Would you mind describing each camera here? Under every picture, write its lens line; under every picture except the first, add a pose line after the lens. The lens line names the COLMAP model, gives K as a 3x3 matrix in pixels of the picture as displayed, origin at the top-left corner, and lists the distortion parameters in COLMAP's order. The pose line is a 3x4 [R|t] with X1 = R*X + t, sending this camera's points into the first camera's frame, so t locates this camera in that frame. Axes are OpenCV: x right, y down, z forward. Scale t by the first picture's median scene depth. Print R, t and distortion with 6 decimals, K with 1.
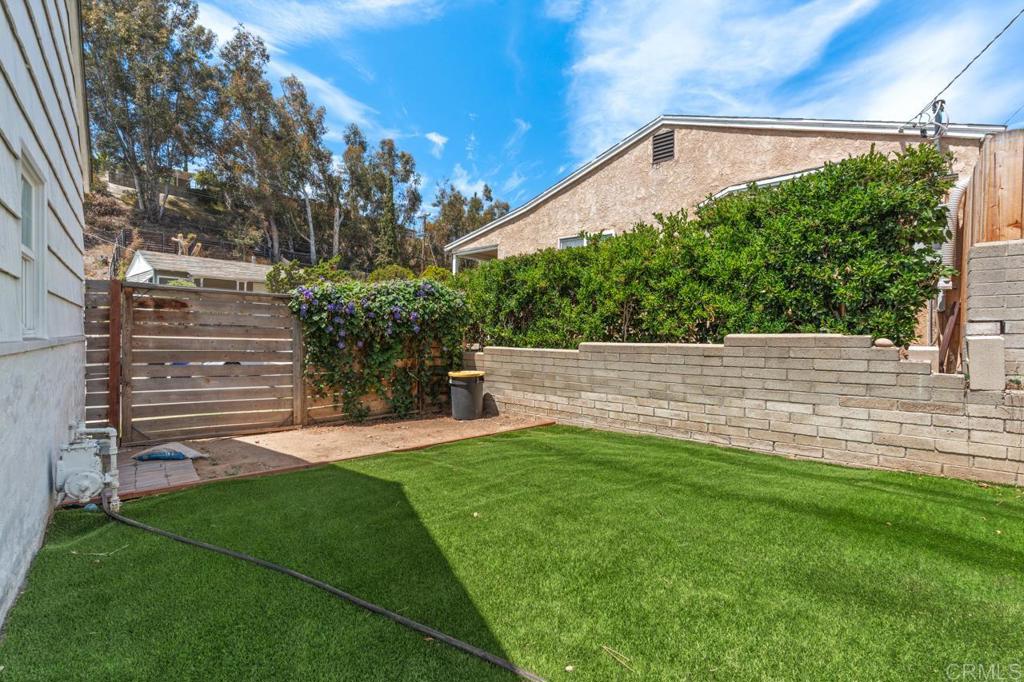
lens RADIAL K [[466.1, 0, 512.0], [0, 466.1, 341.0], [0, 0, 1]] dist [-0.006314, 0.000260]
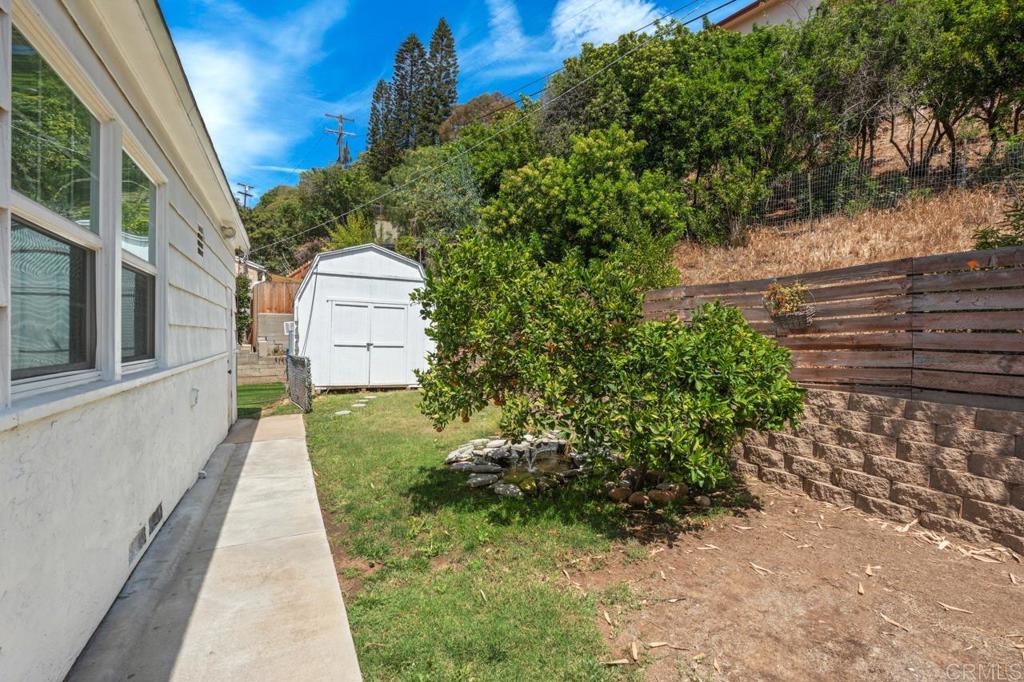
lens RADIAL K [[466.1, 0, 512.0], [0, 466.1, 341.0], [0, 0, 1]] dist [-0.006314, 0.000260]
pose [[0.250215, -0.019455, 0.967995, -1.522042], [0.010217, 0.999795, 0.017453, -0.043525], [-0.968136, 0.005523, 0.250363, -1.358192]]
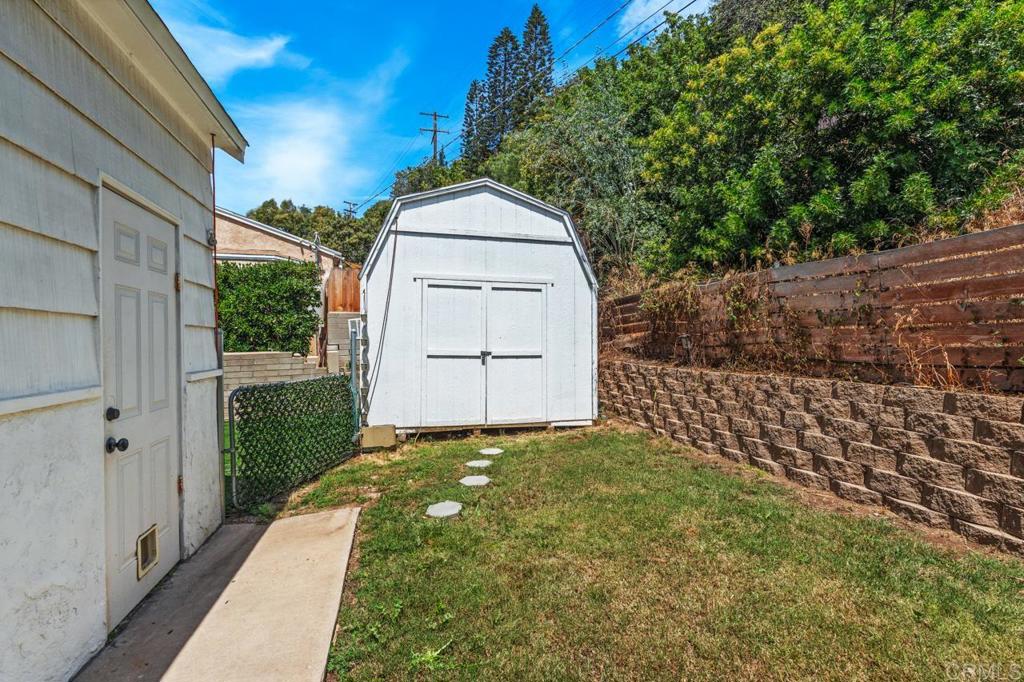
lens RADIAL K [[460.2, 0, 512.0], [0, 460.2, 341.0], [0, 0, 1]] dist [-0.013295, -0.000230]
pose [[0.433921, -0.013544, 0.900849, -0.607804], [0.032321, 0.999477, -0.000541, -0.025684], [-0.900371, 0.029351, 0.434132, -0.731890]]
